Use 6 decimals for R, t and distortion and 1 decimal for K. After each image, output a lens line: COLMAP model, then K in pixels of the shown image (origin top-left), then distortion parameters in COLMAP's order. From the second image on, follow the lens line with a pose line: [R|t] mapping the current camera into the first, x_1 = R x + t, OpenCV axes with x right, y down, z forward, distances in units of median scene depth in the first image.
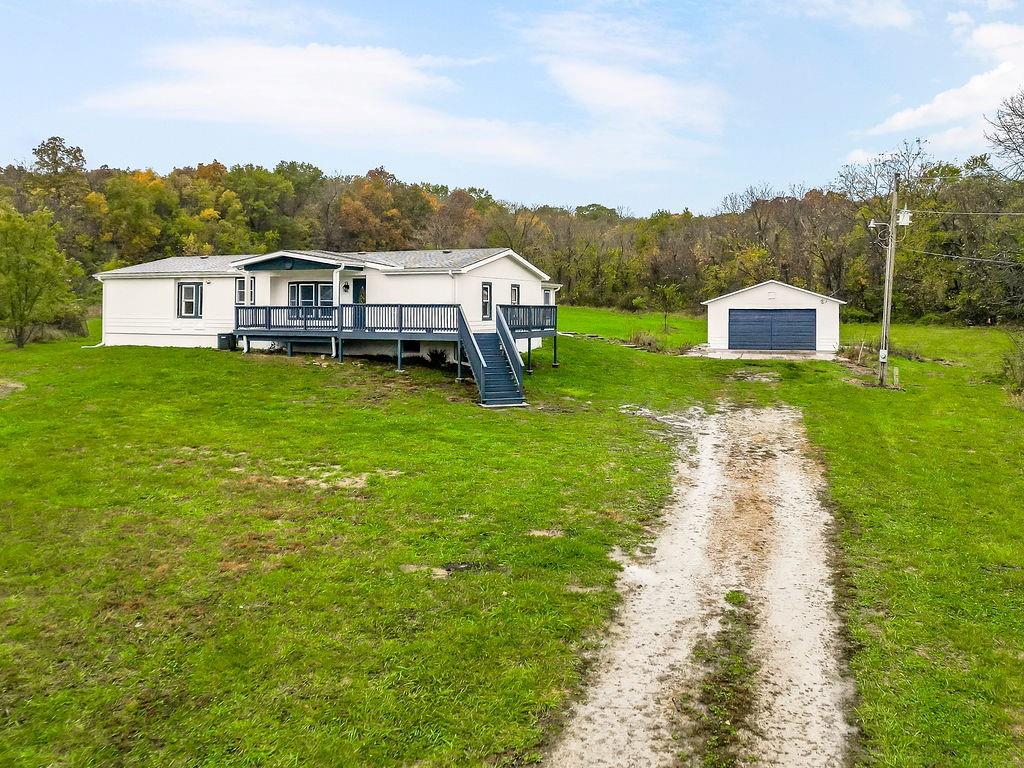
lens RADIAL K [[709.5, 0, 512.0], [0, 709.5, 384.0], [0, 0, 1]] dist [0.053473, -0.003787]
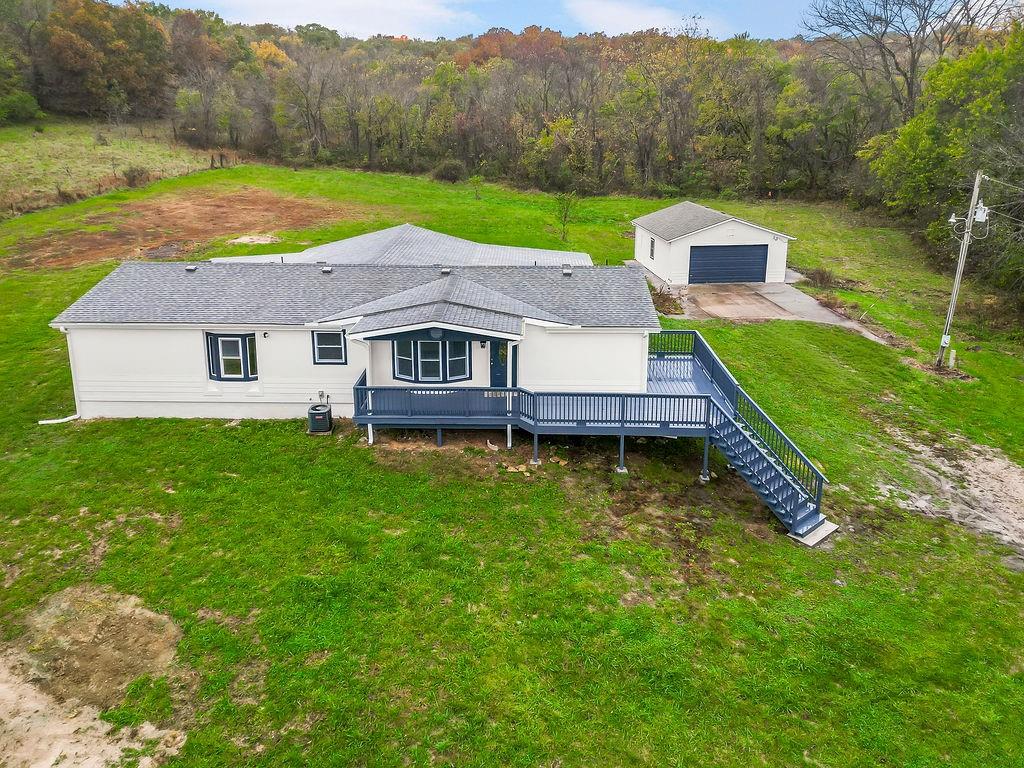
lens RADIAL K [[656.4, 0, 476.9], [0, 656.4, 335.3], [0, 0, 1]] dist [0.044267, -0.002090]
pose [[0.938503, -0.115122, 0.325513, -0.426368], [0.048721, 0.977499, 0.205234, -0.262649], [-0.341816, -0.176754, 0.922995, 0.288180]]
